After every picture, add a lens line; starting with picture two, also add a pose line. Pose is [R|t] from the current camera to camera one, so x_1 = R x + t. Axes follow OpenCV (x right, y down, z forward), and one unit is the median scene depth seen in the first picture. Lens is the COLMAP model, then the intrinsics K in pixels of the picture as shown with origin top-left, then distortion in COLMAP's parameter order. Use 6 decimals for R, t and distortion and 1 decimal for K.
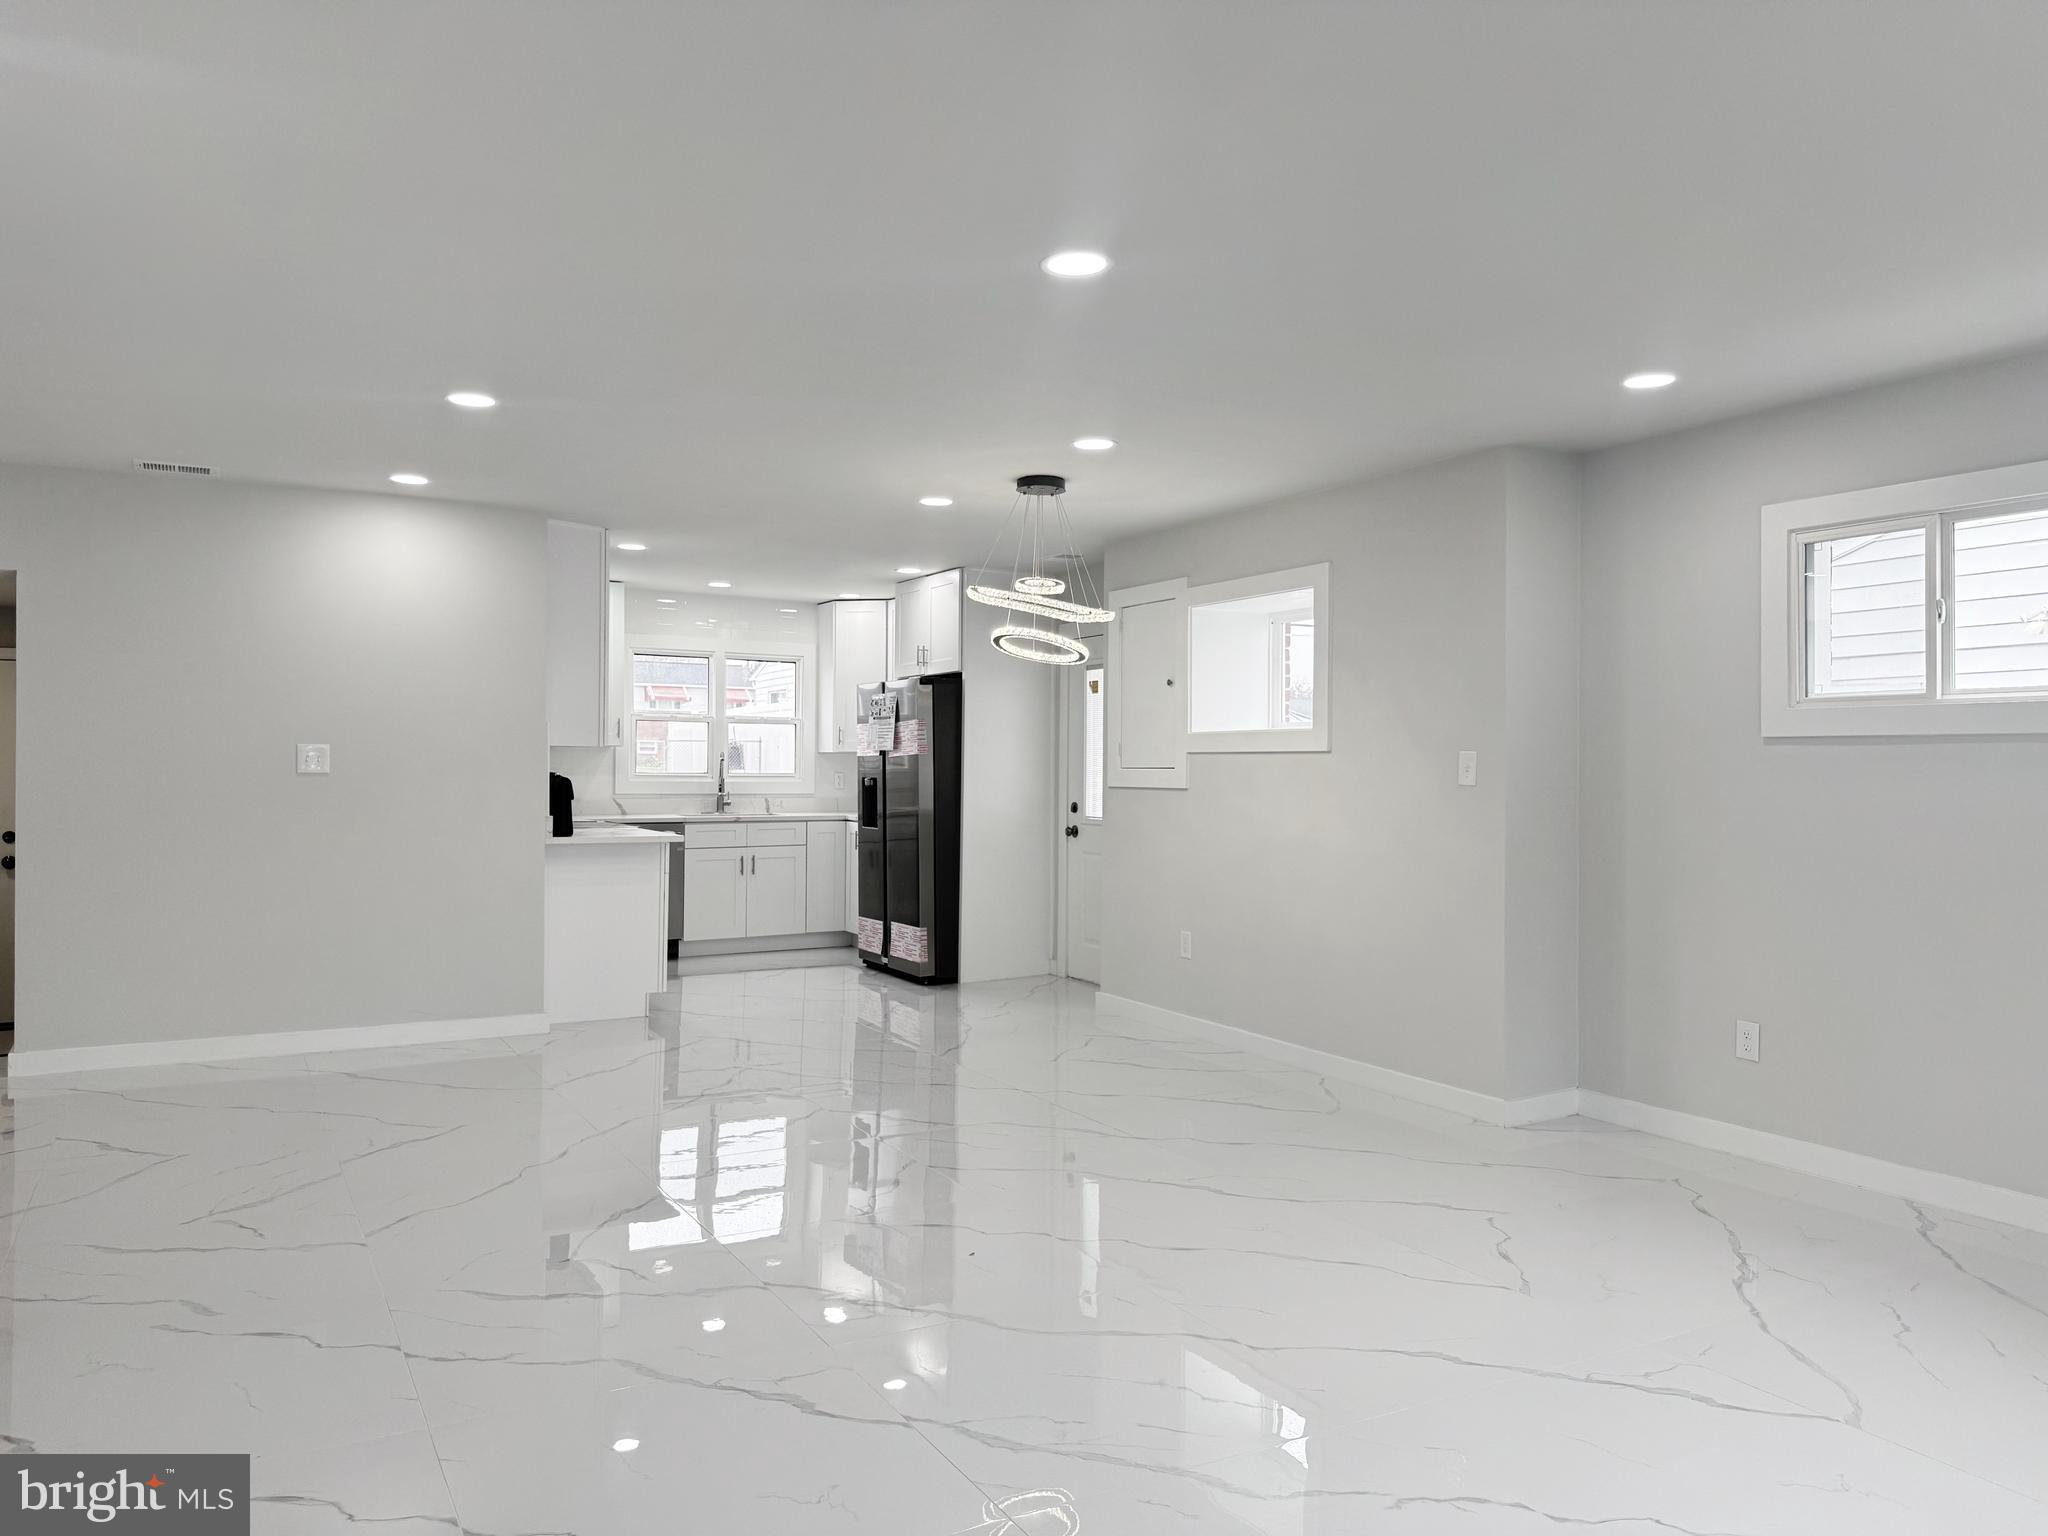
lens RADIAL K [[1425.9, 0, 1019.1], [0, 1425.9, 765.9], [0, 0, 1]] dist [0.044367, -0.006031]
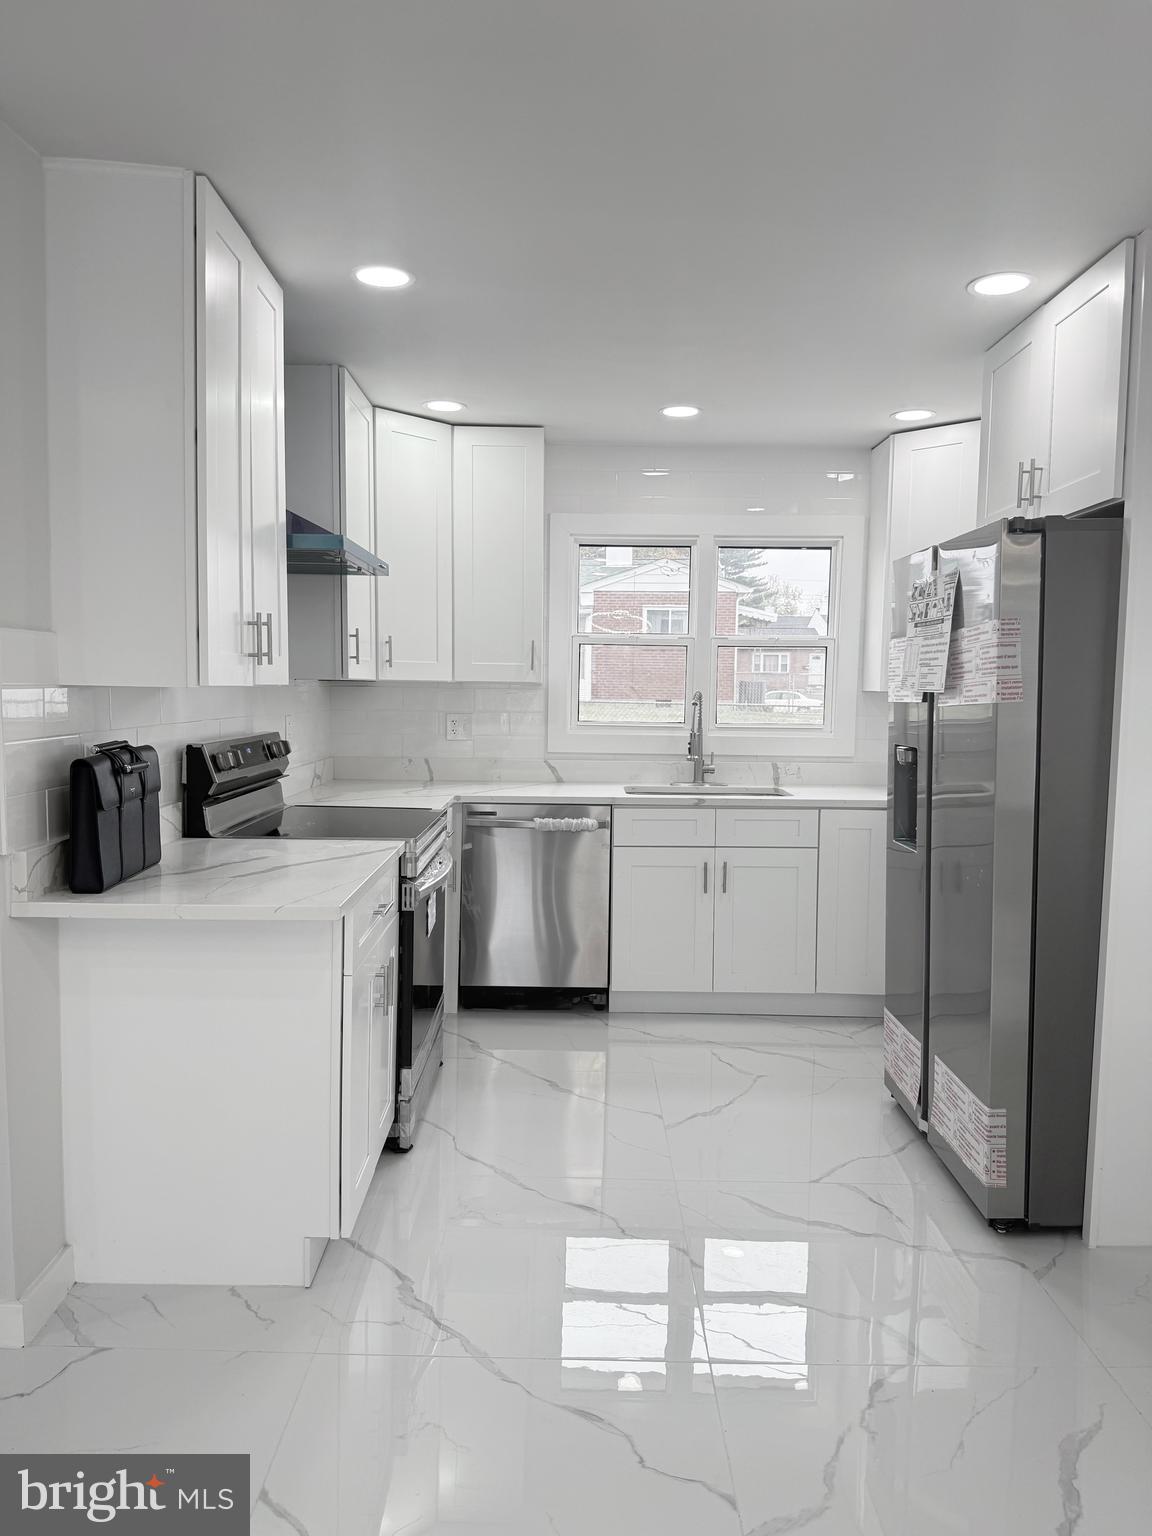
lens RADIAL K [[1069.4, 0, 570.5], [0, 1069.4, 769.2], [0, 0, 1]] dist [0.044367, -0.006031]
pose [[0.863527, 0.041672, -0.502579, -0.016746], [-0.005215, 0.997265, 0.073729, -0.010712], [0.504276, -0.061046, 0.861382, 0.616581]]
